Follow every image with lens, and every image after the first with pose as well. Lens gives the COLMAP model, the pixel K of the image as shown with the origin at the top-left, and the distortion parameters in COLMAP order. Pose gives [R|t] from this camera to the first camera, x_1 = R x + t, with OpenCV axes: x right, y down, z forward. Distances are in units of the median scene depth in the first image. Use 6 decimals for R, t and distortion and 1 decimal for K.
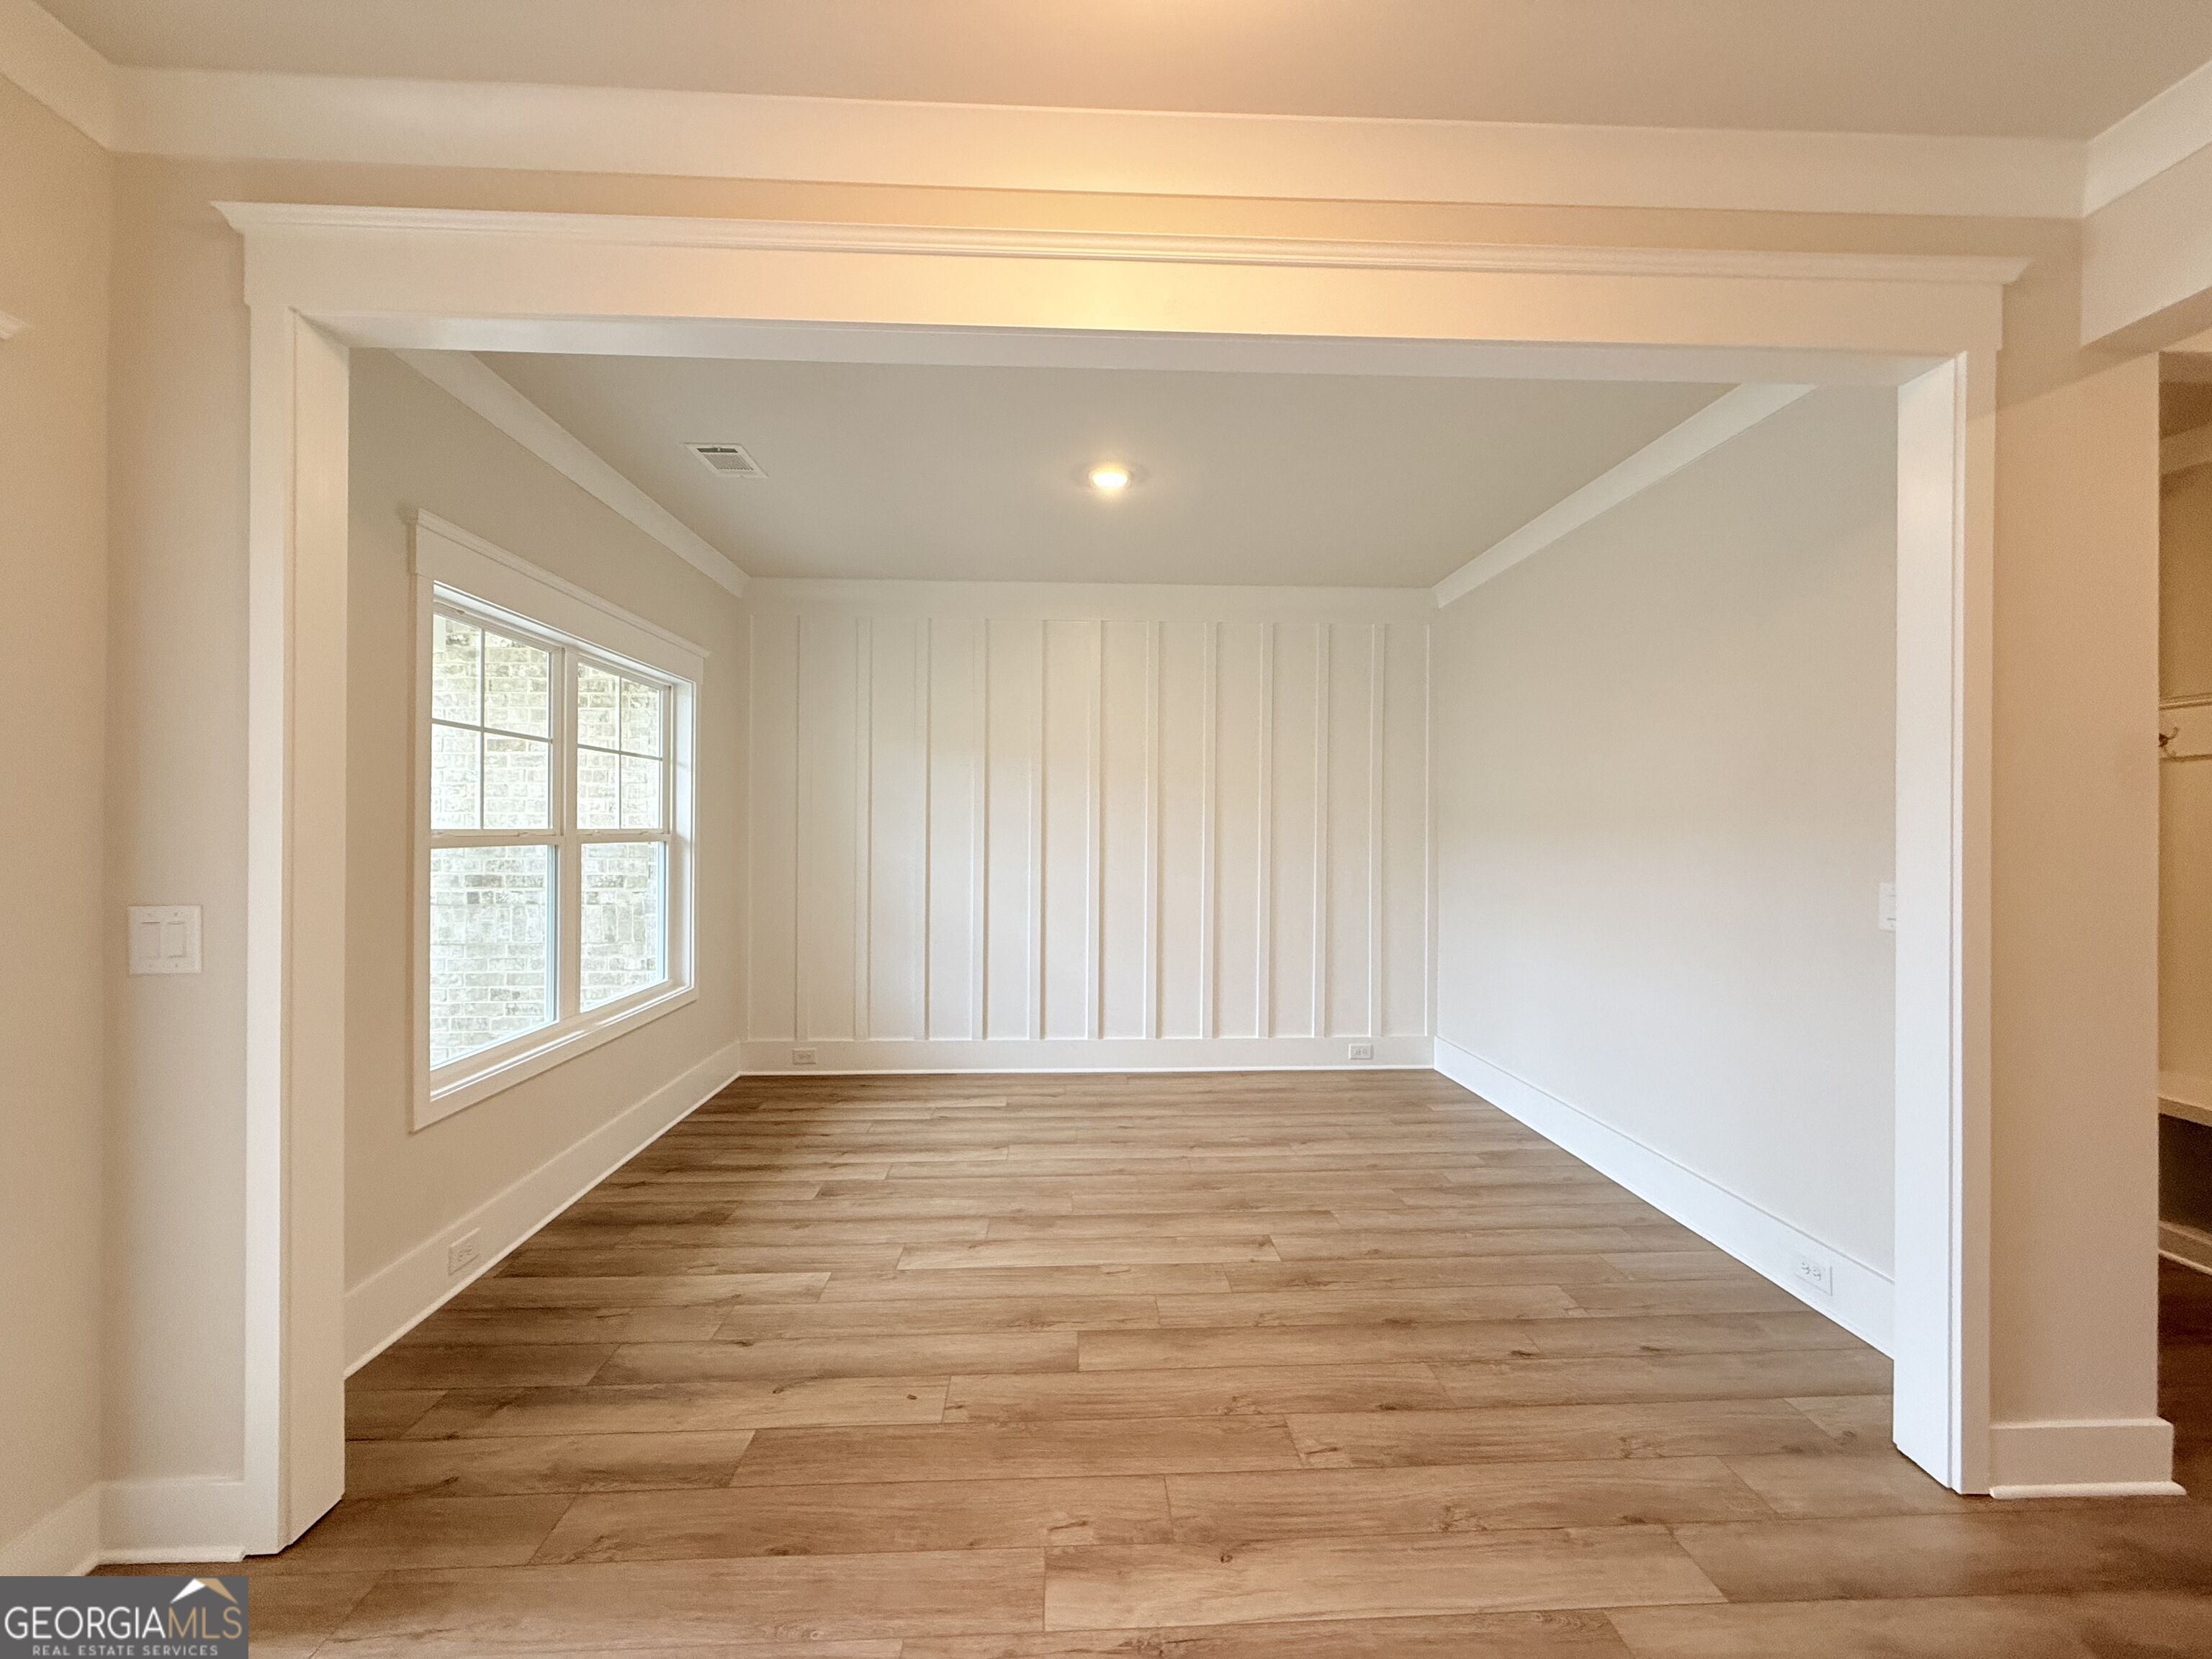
lens RADIAL K [[876.5, 0, 1107.6], [0, 876.5, 833.7], [0, 0, 1]] dist [-0.002754, 0.000660]
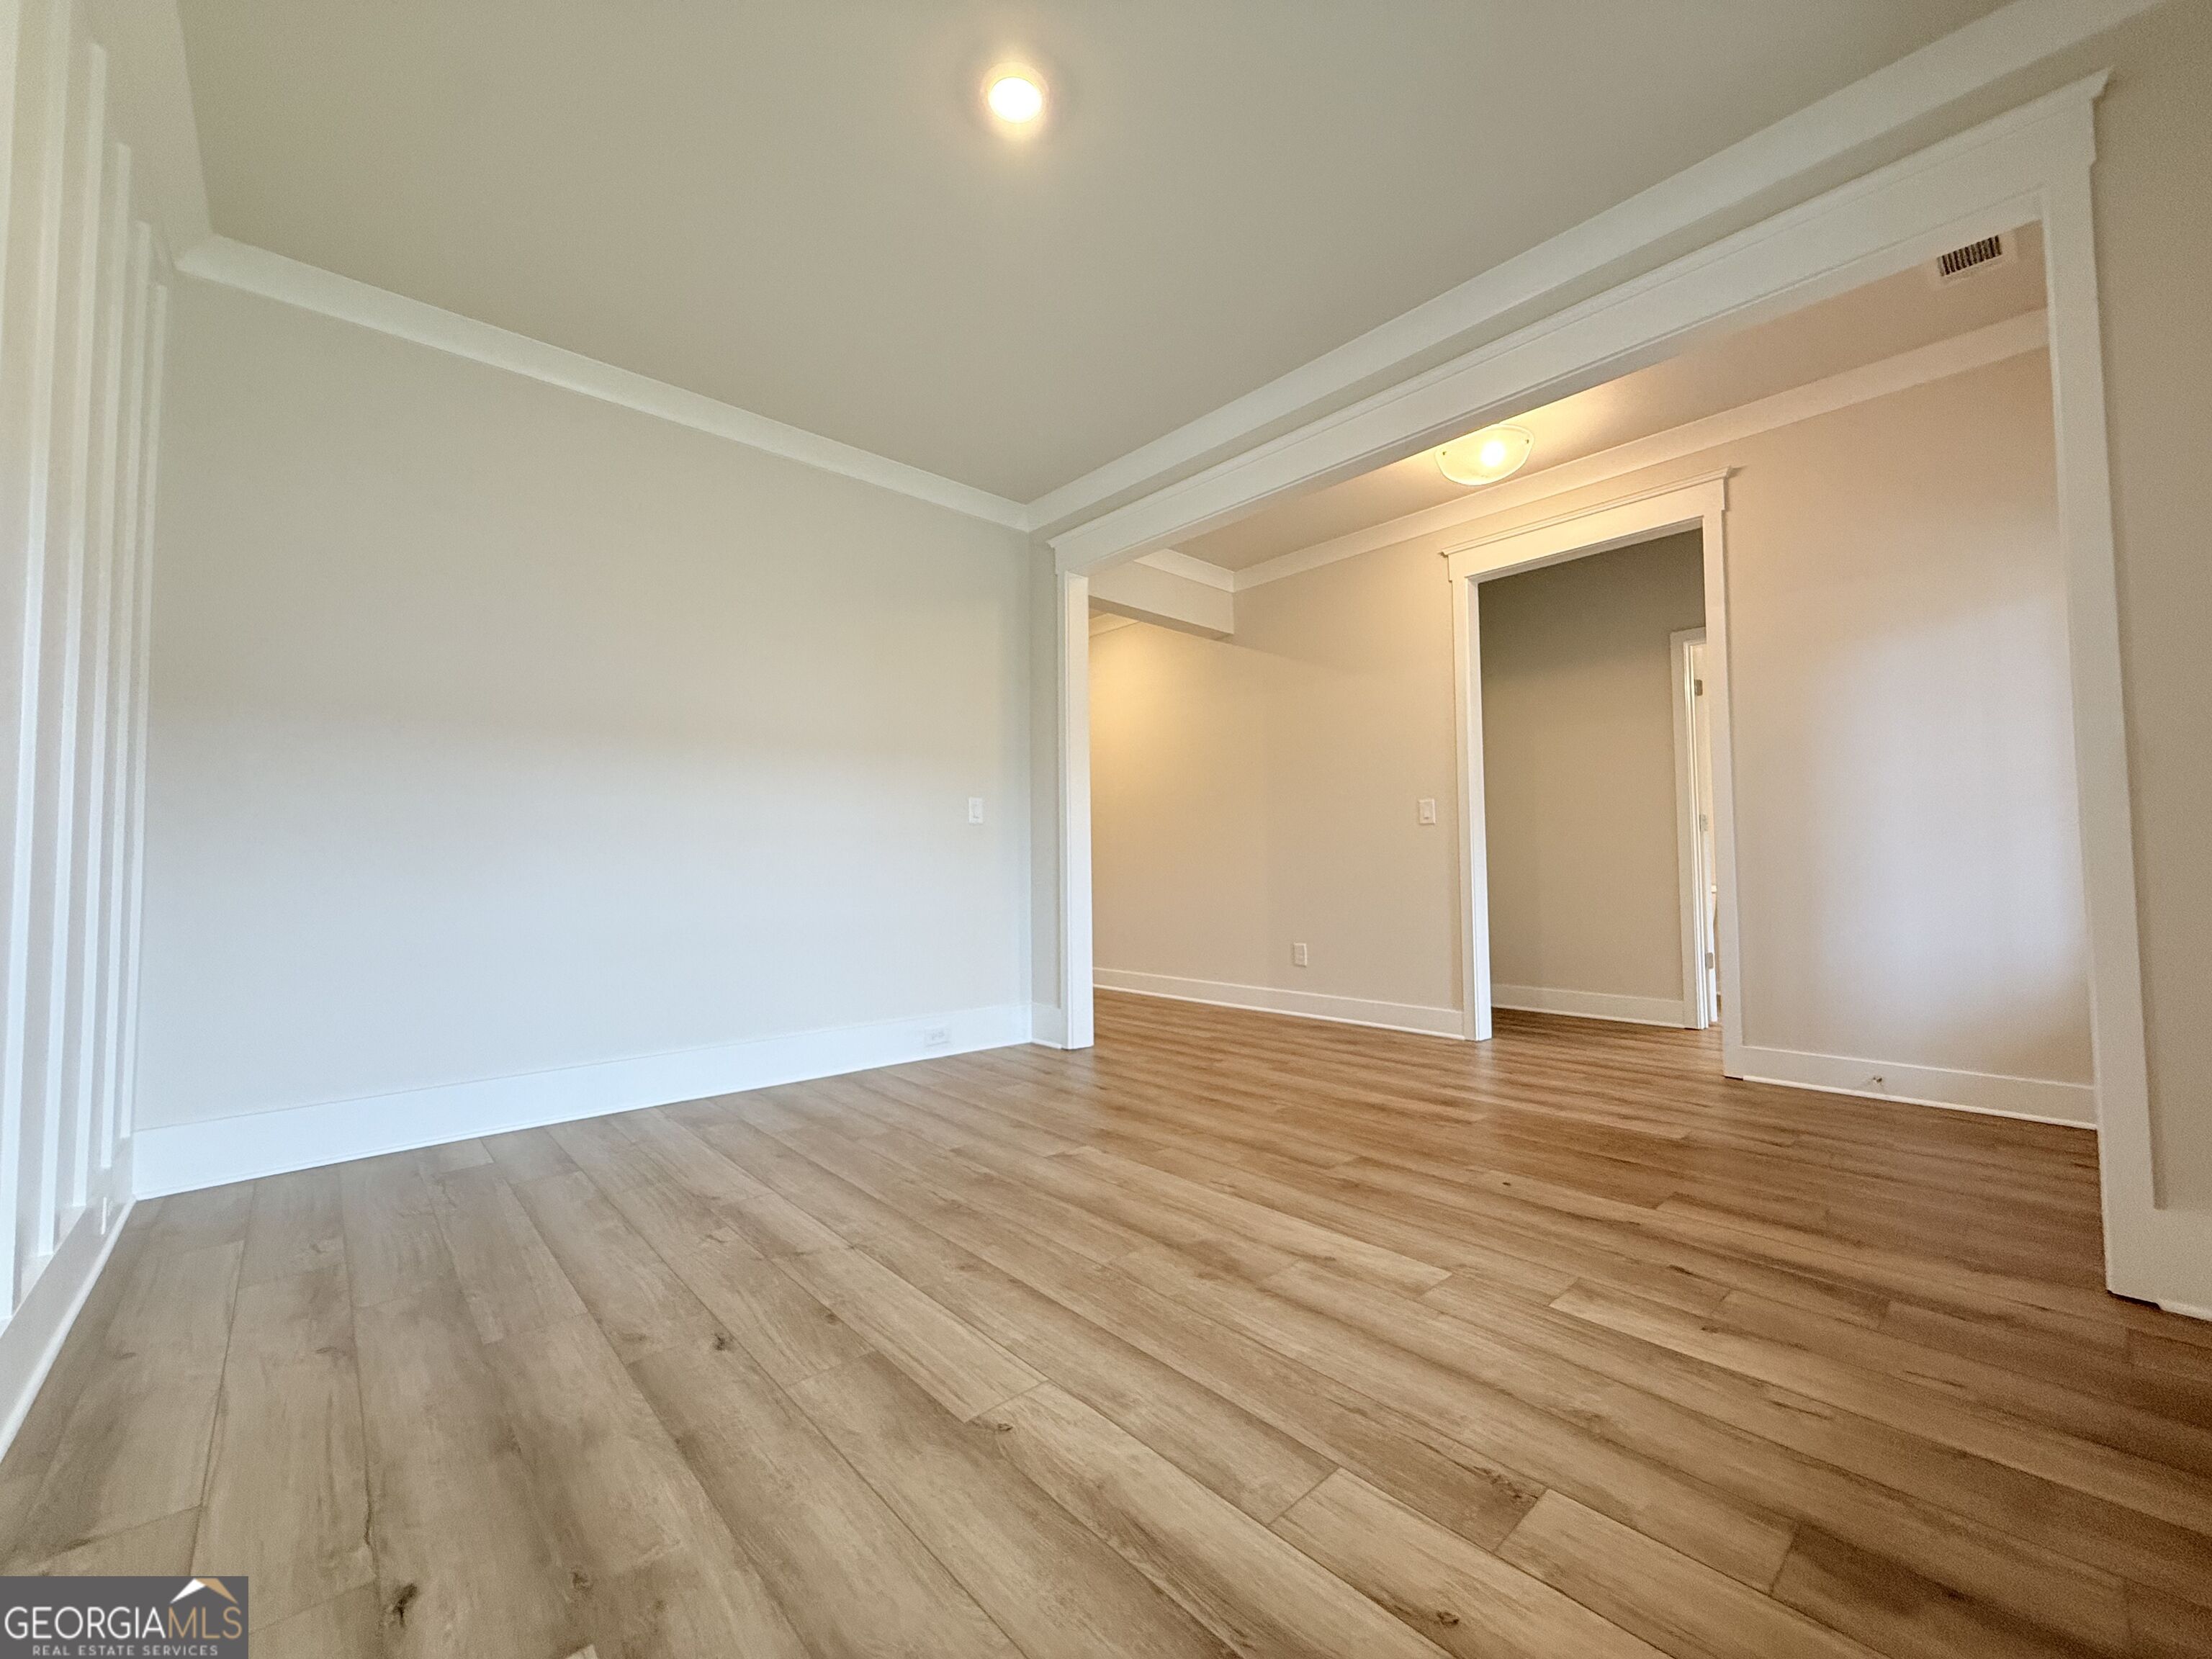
lens RADIAL K [[876.5, 0, 1102.6], [0, 876.5, 823.8], [0, 0, 1]] dist [-0.002754, 0.000660]
pose [[-0.629060, 0.040094, 0.776322, -0.572537], [0.009827, 0.998999, -0.043631, 0.153142], [-0.777294, -0.019818, -0.628825, 1.530471]]
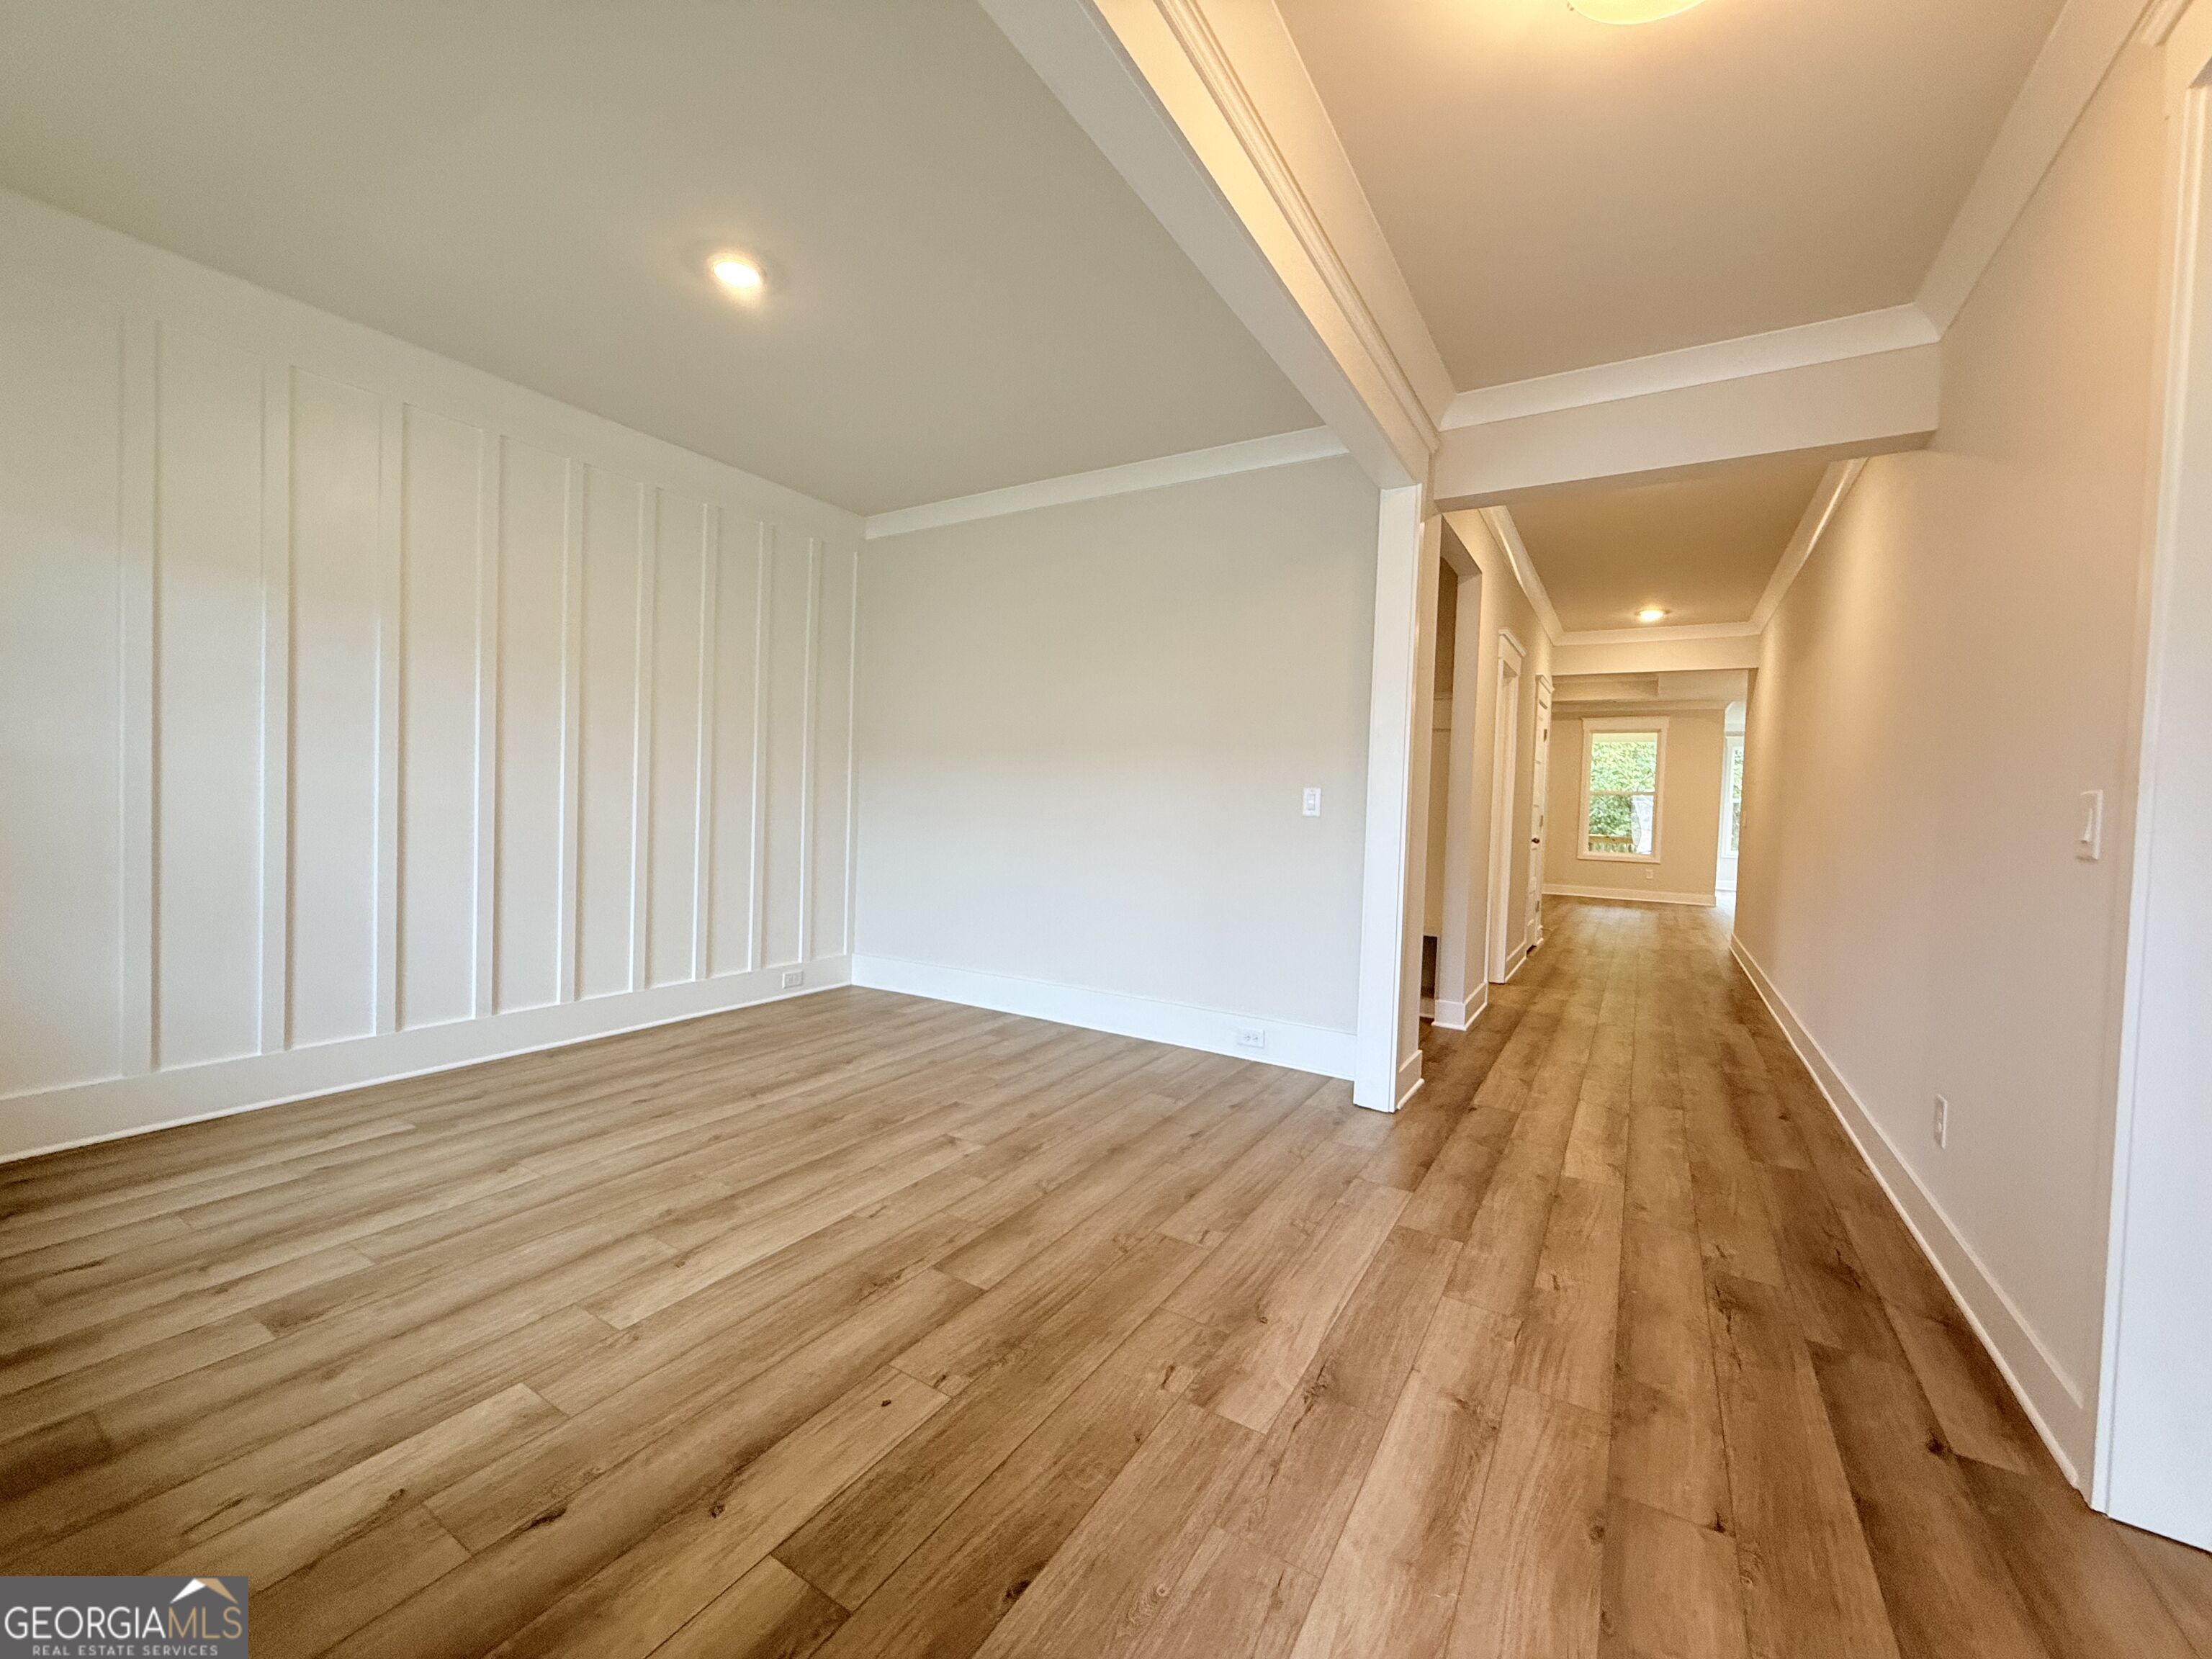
lens RADIAL K [[876.5, 0, 1102.3], [0, 876.5, 824.1], [0, 0, 1]] dist [-0.002754, 0.000660]
pose [[0.566410, -0.007868, 0.824086, -0.539232], [-0.027229, 0.999230, 0.028254, 0.069451], [-0.823674, -0.038442, 0.565760, 0.296519]]
